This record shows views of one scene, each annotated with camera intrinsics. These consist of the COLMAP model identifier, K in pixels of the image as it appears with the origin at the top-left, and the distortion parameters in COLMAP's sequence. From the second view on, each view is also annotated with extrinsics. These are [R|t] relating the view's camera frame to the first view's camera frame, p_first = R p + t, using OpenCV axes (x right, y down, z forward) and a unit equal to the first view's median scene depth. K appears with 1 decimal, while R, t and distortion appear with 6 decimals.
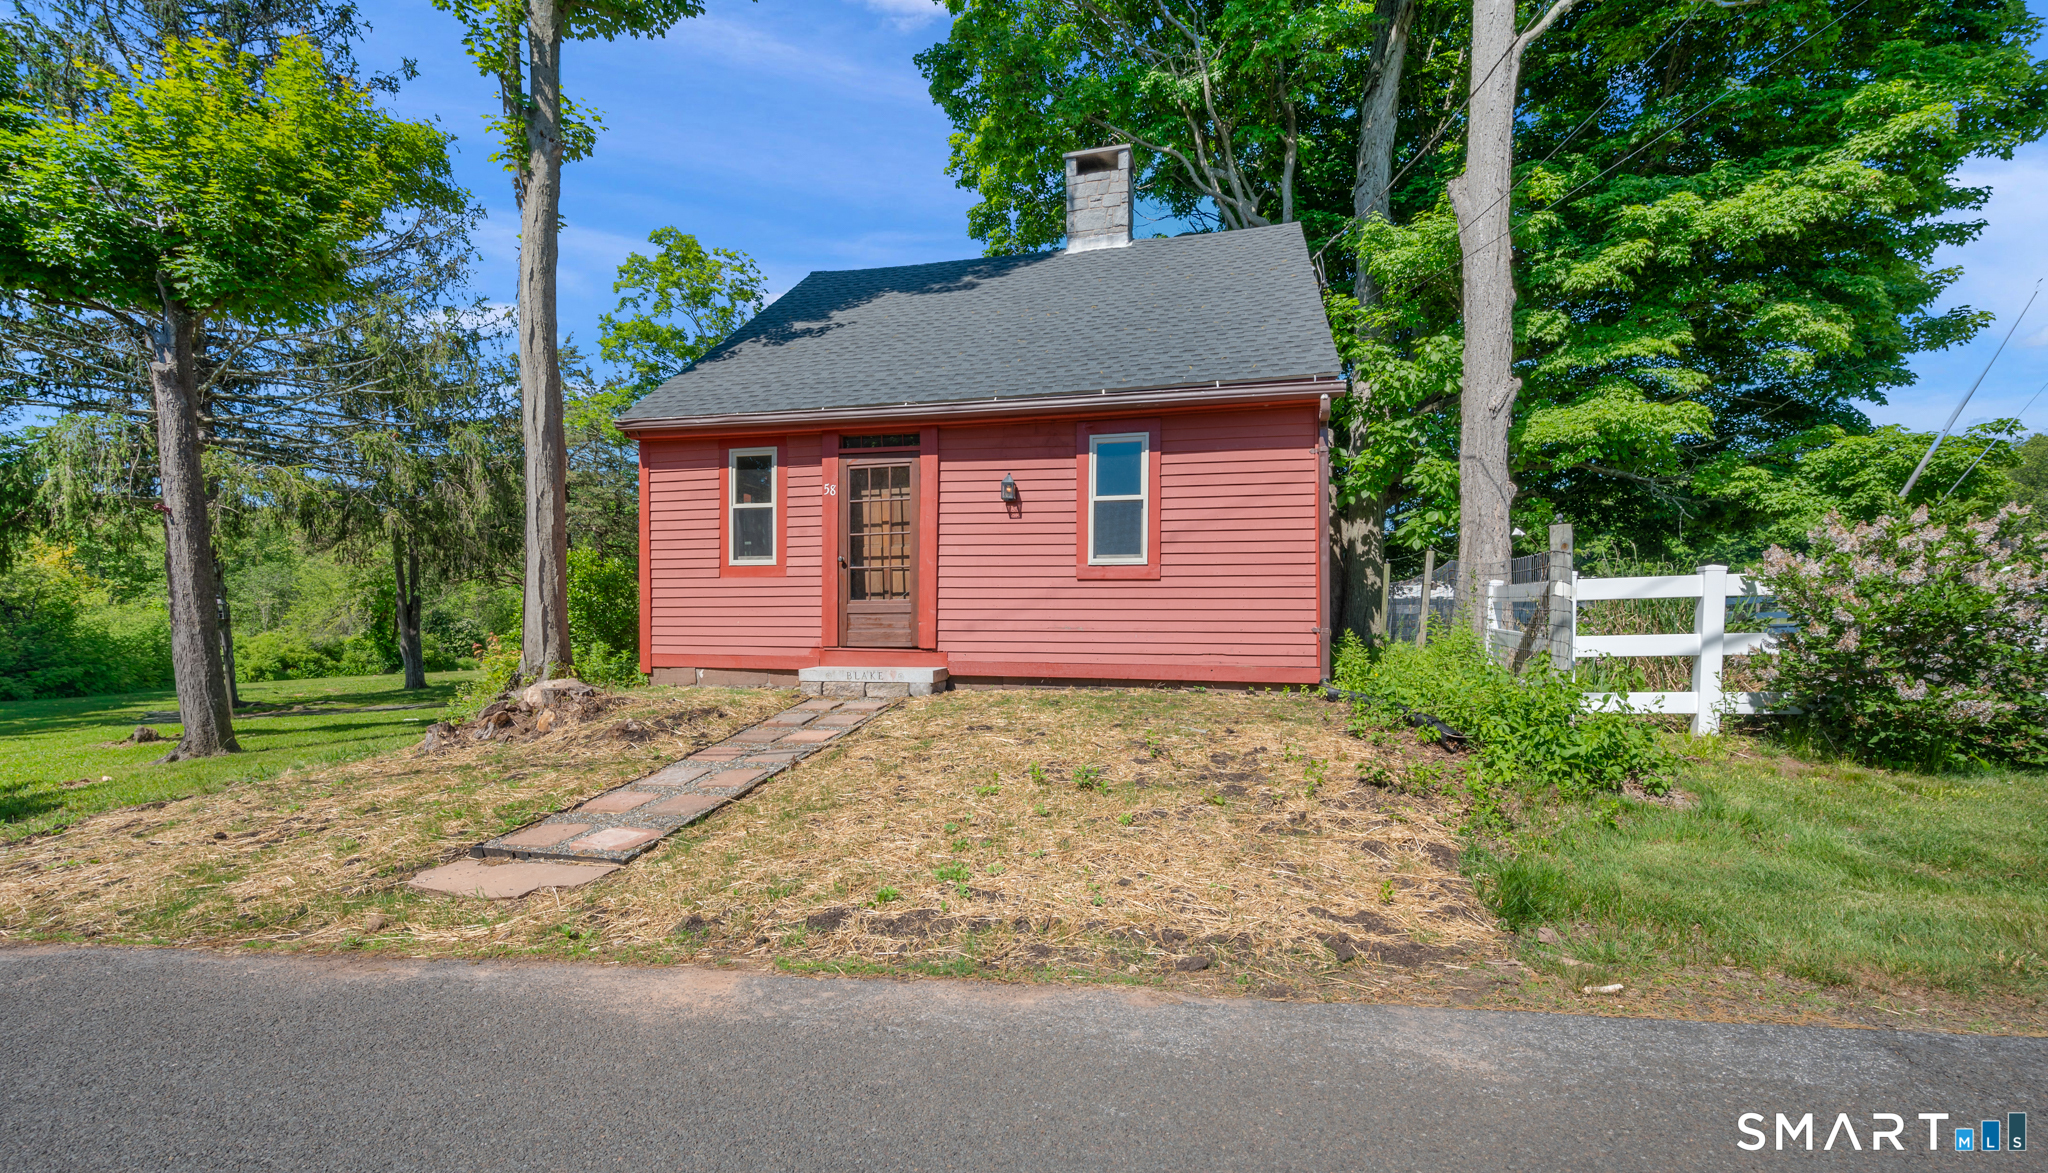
lens RADIAL K [[815.7, 0, 1022.9], [0, 815.7, 657.3], [0, 0, 1]] dist [-0.001126, -0.000078]
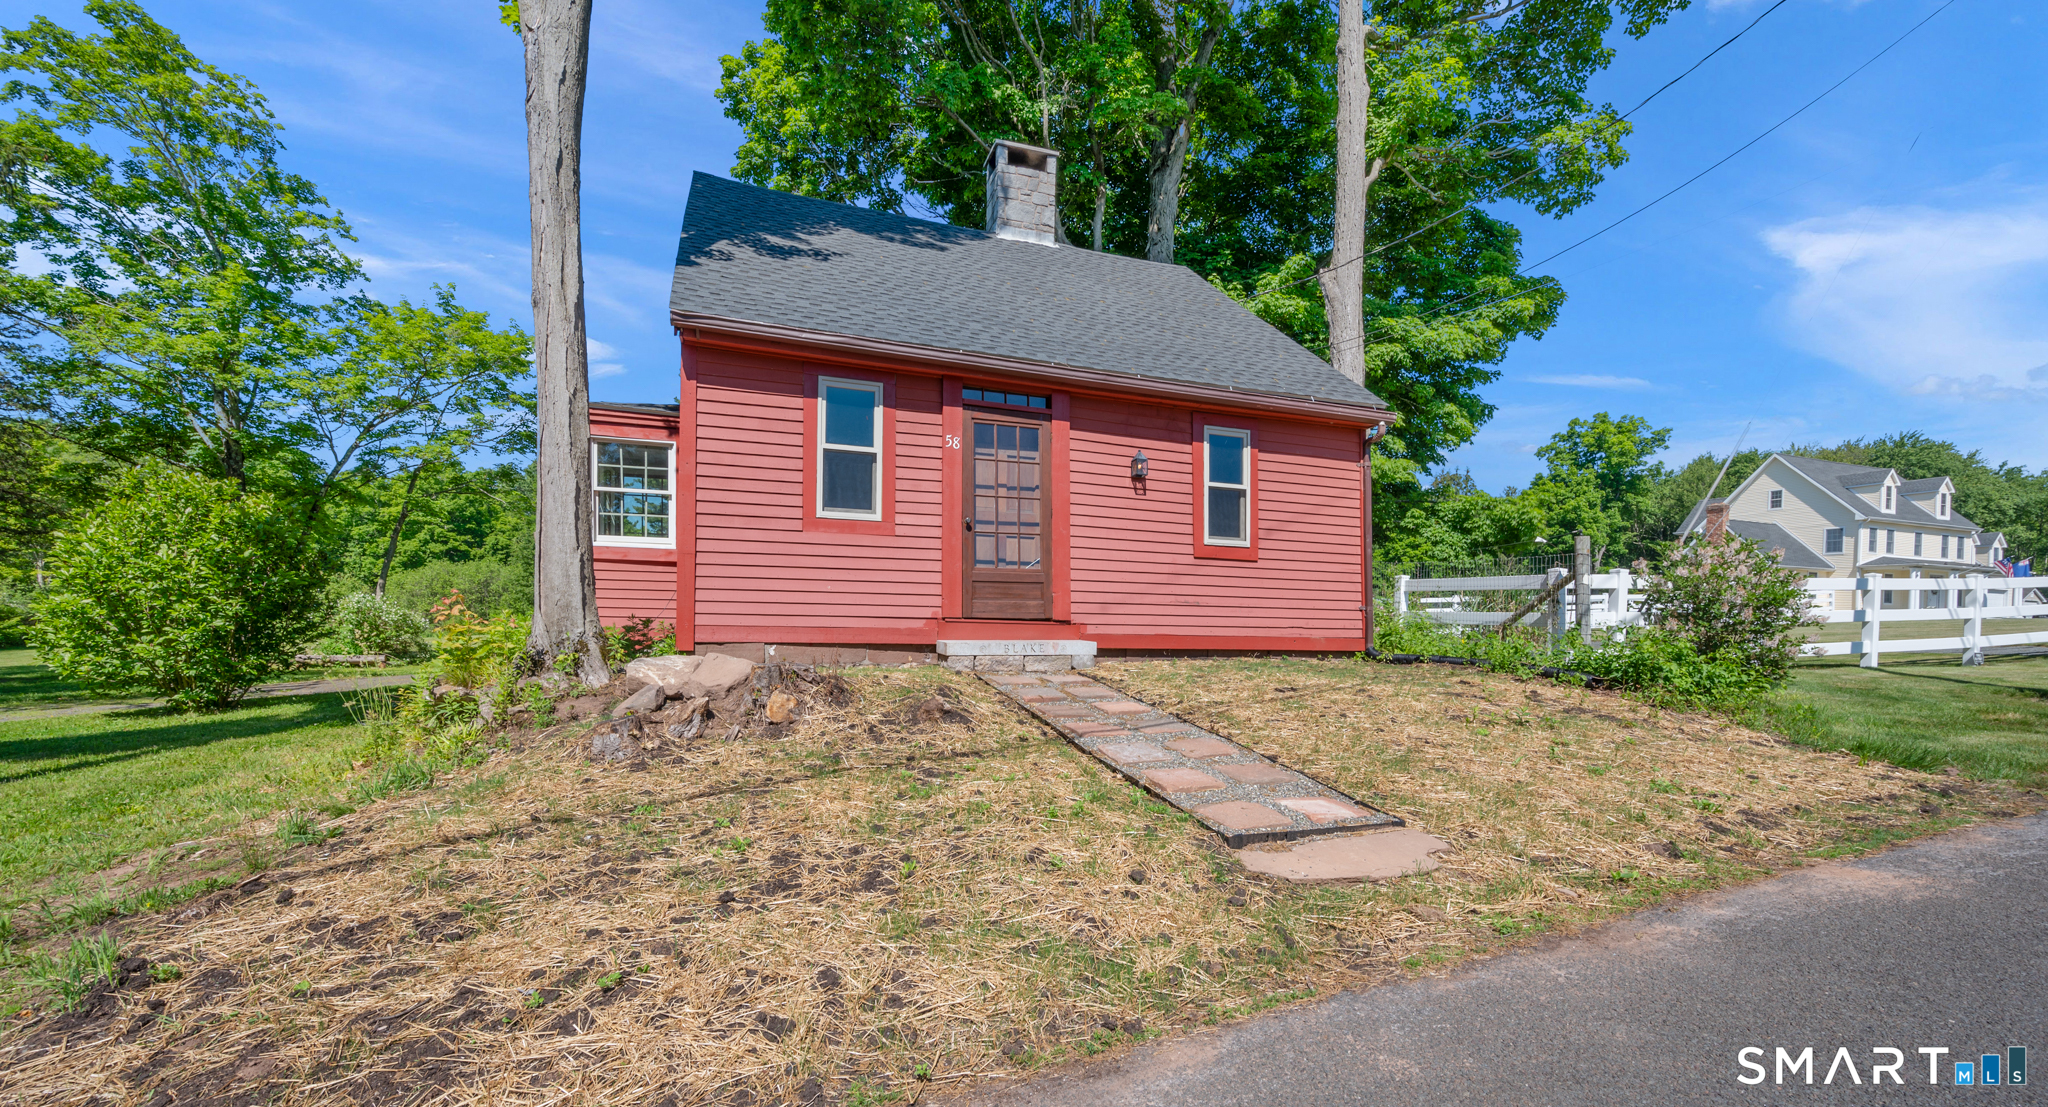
lens RADIAL K [[801.7, 0, 1023.0], [0, 801.7, 638.9], [0, 0, 1]] dist [0.001065, 0.000356]
pose [[0.837679, 0.001193, 0.546162, -0.663207], [0.009005, 0.999832, -0.015995, 0.025212], [-0.546089, 0.018317, 0.837527, 0.230135]]
